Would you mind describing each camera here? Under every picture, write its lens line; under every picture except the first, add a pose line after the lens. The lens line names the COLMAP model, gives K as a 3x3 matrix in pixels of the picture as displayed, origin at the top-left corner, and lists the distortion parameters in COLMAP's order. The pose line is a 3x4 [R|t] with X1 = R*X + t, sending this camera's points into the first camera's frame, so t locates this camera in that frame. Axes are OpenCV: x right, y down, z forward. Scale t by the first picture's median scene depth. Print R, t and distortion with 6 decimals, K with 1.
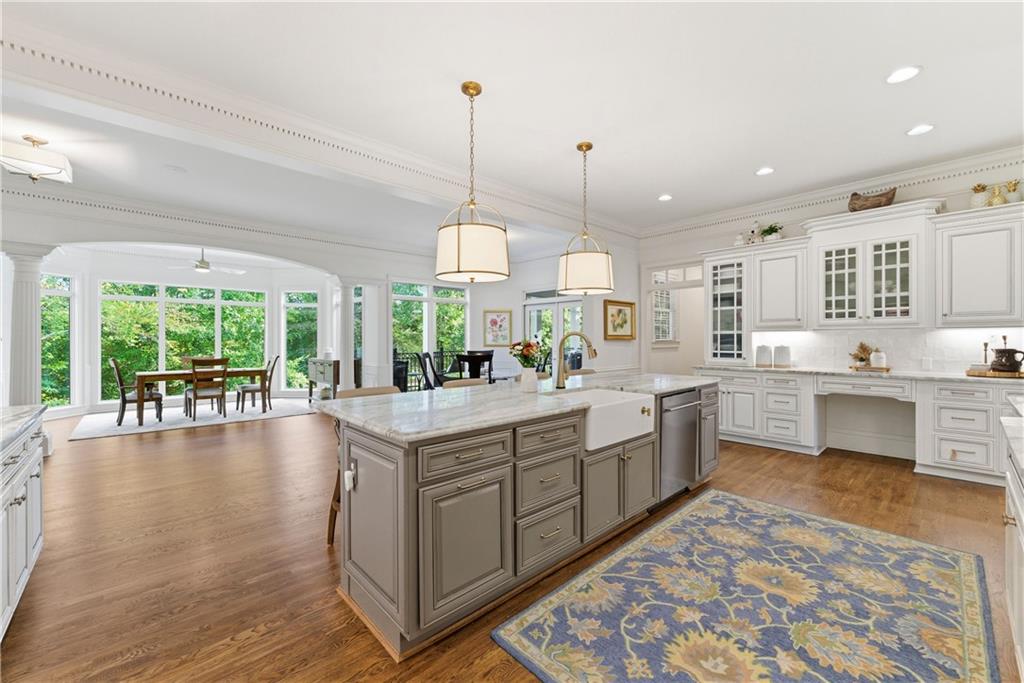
lens RADIAL K [[413.9, 0, 512.9], [0, 413.9, 338.3], [0, 0, 1]] dist [-0.001522, 0.000575]
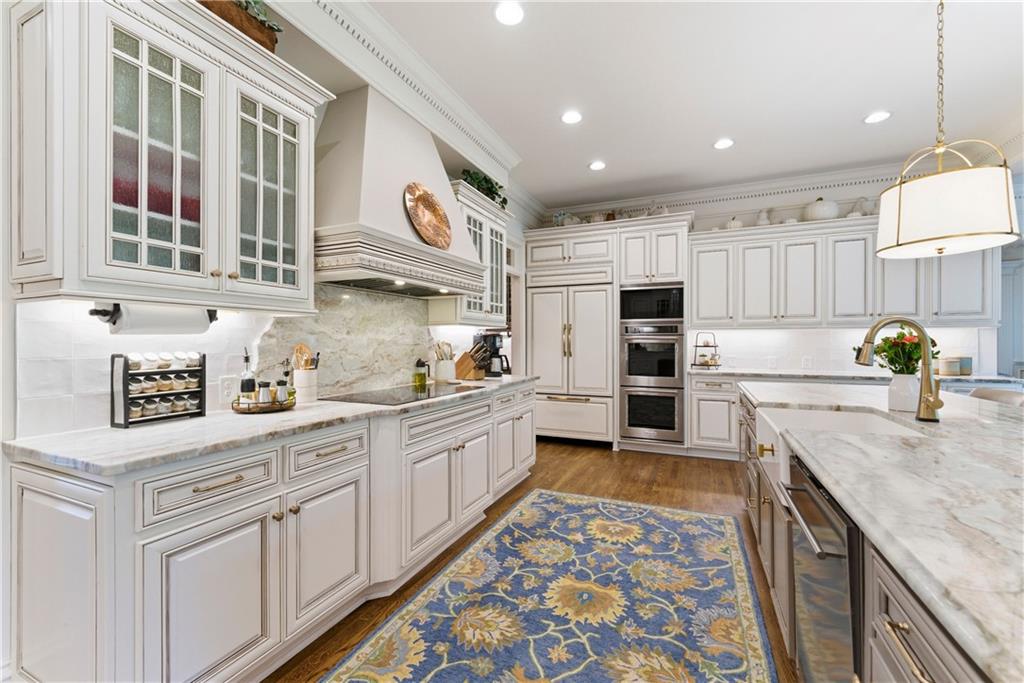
lens RADIAL K [[413.9, 0, 516.1], [0, 413.9, 342.4], [0, 0, 1]] dist [-0.001522, 0.000575]
pose [[-0.919273, 0.005803, -0.393579, 0.837293], [0.003195, 0.999968, 0.007281, 0.013500], [0.393609, 0.005436, -0.919262, 1.317871]]
